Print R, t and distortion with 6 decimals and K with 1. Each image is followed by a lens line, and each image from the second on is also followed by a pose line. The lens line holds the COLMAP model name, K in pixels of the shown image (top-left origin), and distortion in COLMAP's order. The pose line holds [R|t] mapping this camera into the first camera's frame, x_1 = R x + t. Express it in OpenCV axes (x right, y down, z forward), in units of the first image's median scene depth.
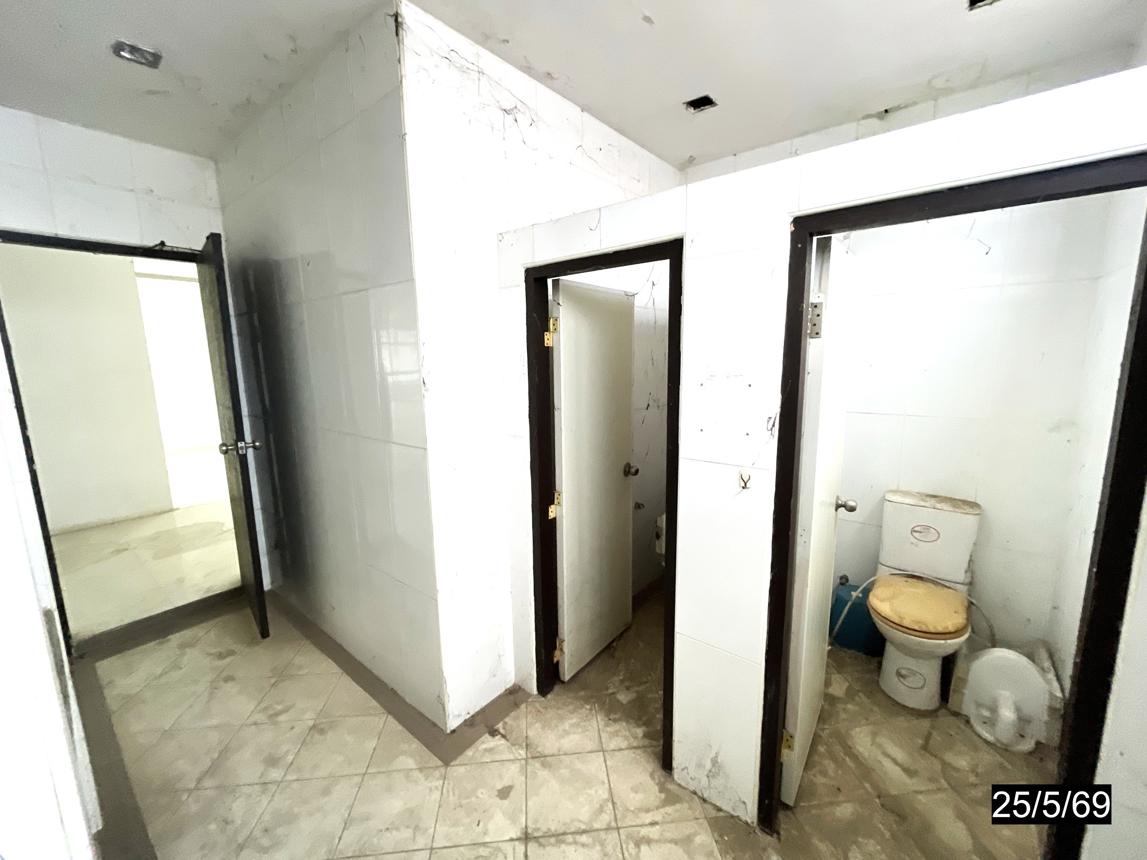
lens RADIAL K [[465.3, 0, 575.6], [0, 465.3, 434.5], [0, 0, 1]] dist [0.002111, 0.000369]
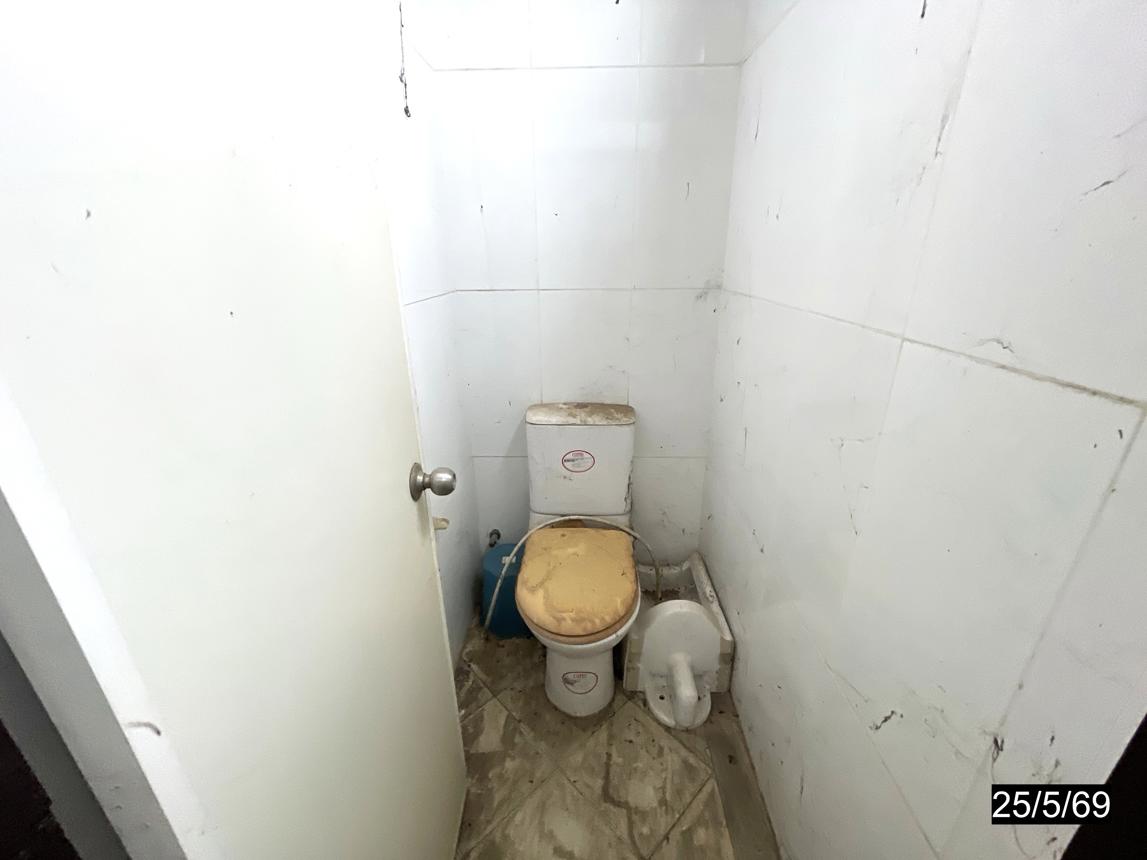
lens RADIAL K [[465.3, 0, 568.3], [0, 465.3, 428.5], [0, 0, 1]] dist [0.002111, 0.000369]
pose [[0.804516, -0.205931, 0.557088, 0.387911], [0.097625, 0.971060, 0.217973, 0.011661], [-0.585853, -0.120977, 0.801337, 0.491463]]
